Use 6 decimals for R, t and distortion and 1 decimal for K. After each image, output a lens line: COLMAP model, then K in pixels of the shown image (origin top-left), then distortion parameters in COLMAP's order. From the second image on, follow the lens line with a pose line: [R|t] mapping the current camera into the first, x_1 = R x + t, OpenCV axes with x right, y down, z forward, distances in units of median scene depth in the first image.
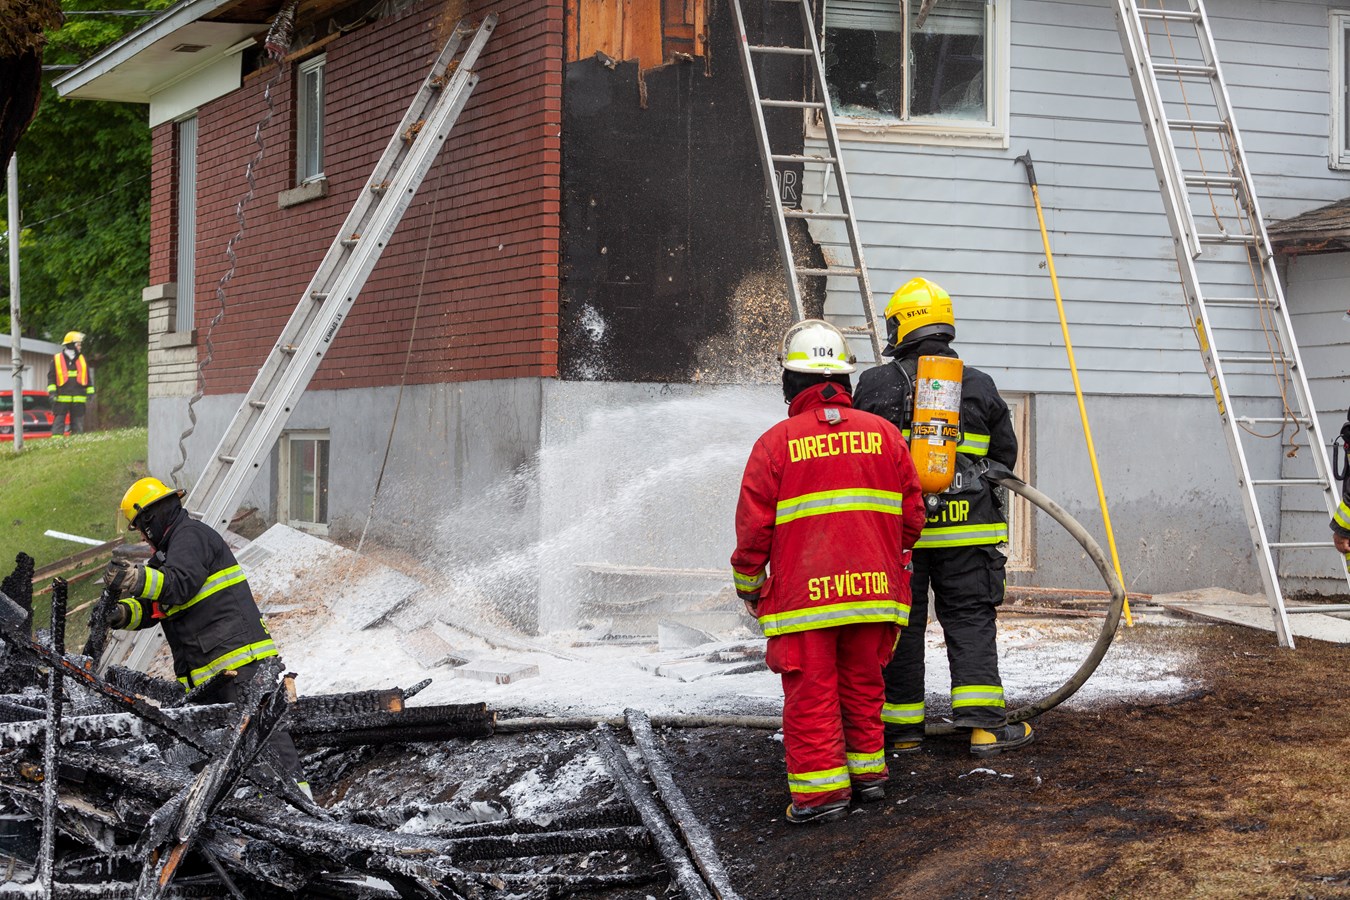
lens RADIAL K [[2860.7, 0, 675.2], [0, 2860.7, 423.1], [0, 0, 1]] dist [-0.068473, -0.346143]
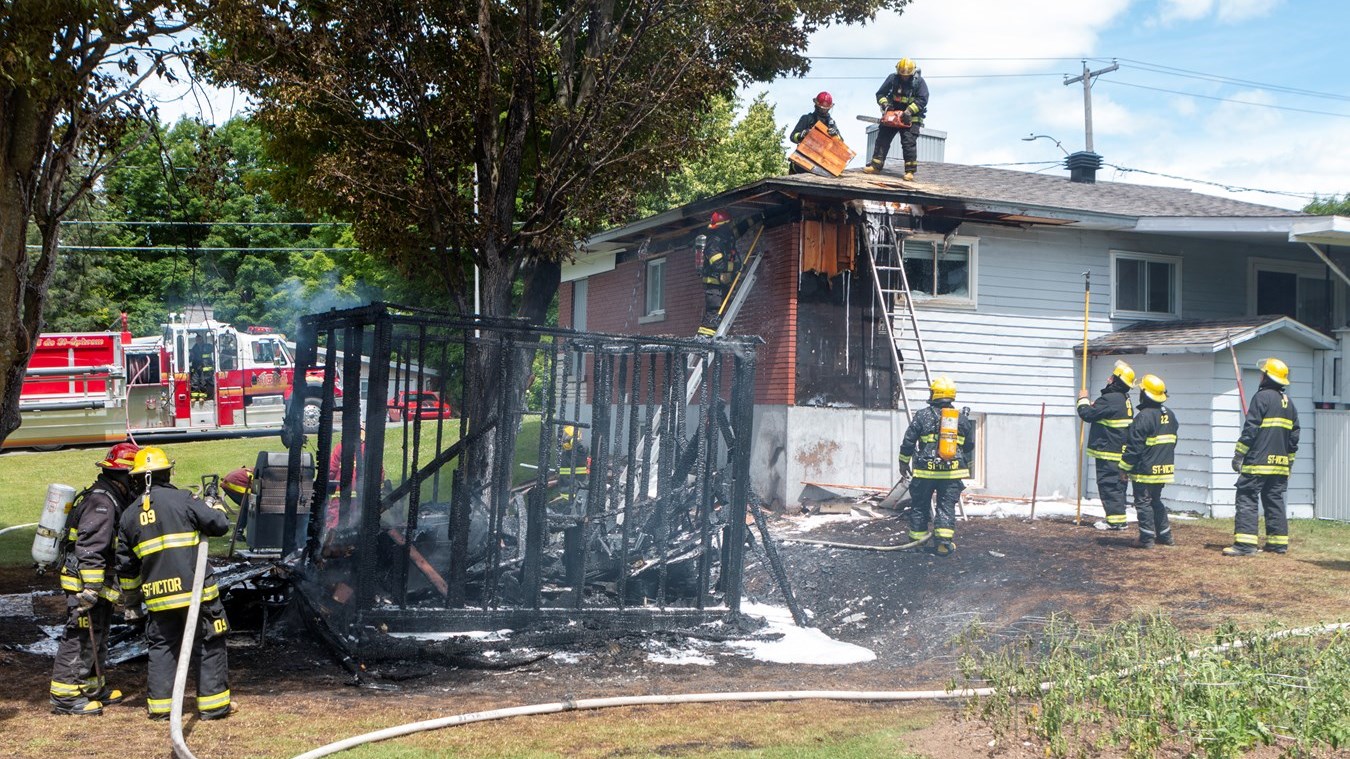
lens RADIAL K [[1449.7, 0, 677.5], [0, 1449.7, 331.2], [0, 0, 1]] dist [-0.040193, 0.009208]
pose [[0.999831, 0.016123, -0.008873, -0.124118], [-0.016572, 0.998449, -0.053151, -0.010848], [0.008002, 0.053289, 0.998547, -0.201800]]
